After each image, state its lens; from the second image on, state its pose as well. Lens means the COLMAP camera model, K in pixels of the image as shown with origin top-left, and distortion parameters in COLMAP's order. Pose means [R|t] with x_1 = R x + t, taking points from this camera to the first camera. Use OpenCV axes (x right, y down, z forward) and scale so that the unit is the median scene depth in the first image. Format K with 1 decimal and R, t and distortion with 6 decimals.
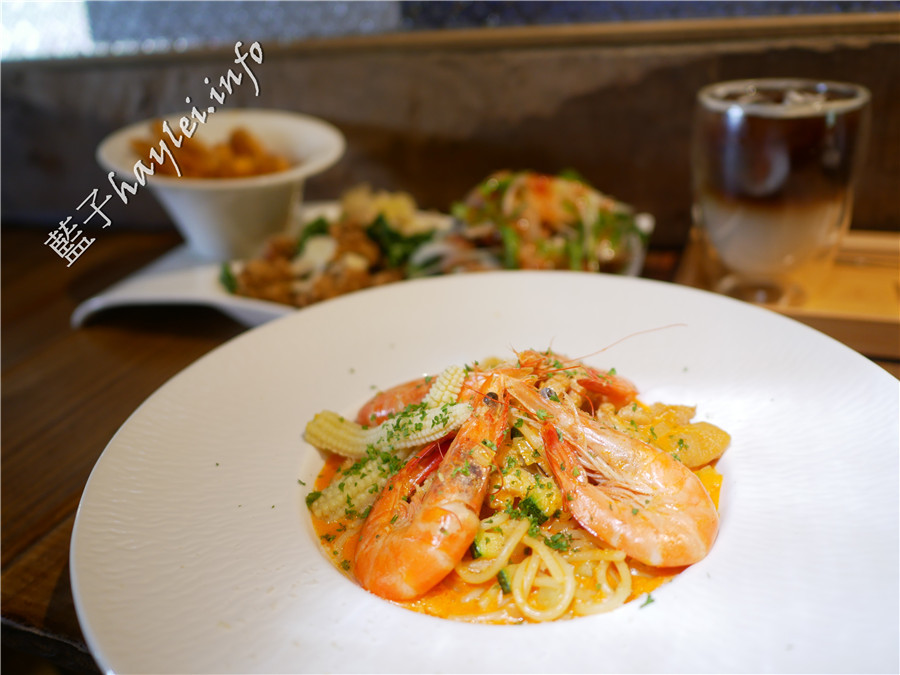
lens RADIAL K [[785.2, 0, 449.1], [0, 785.2, 335.2], [0, 0, 1]] dist [-0.043922, -0.009607]
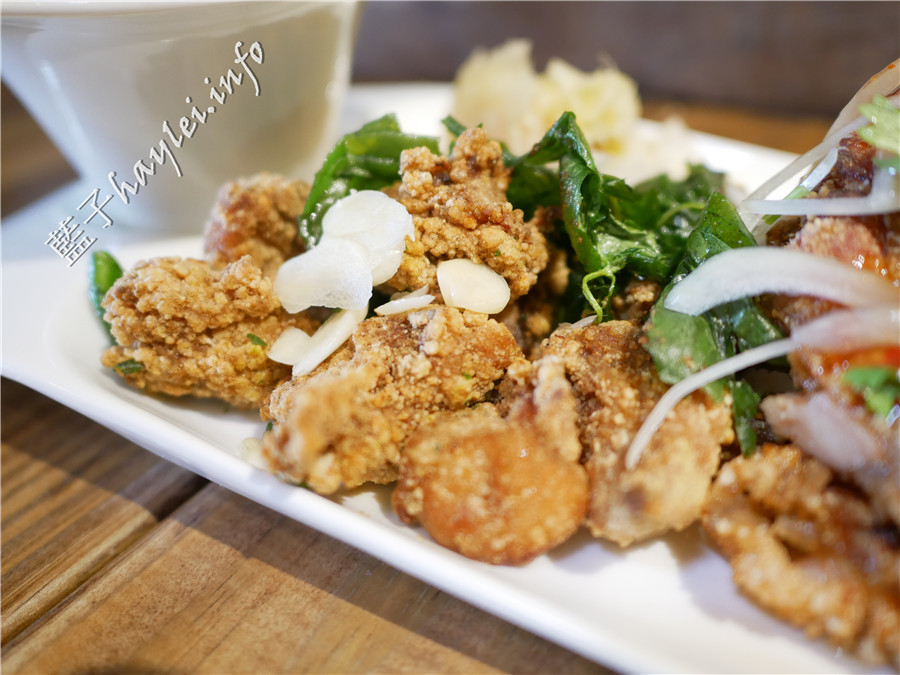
lens RADIAL K [[785.2, 0, 448.9], [0, 785.2, 336.6], [0, 0, 1]] dist [-0.043922, -0.009607]
pose [[0.986018, 0.088931, -0.140922, -0.144211], [-0.069698, 0.988256, 0.135989, -0.194570], [0.151361, -0.124265, 0.980637, 1.187959]]
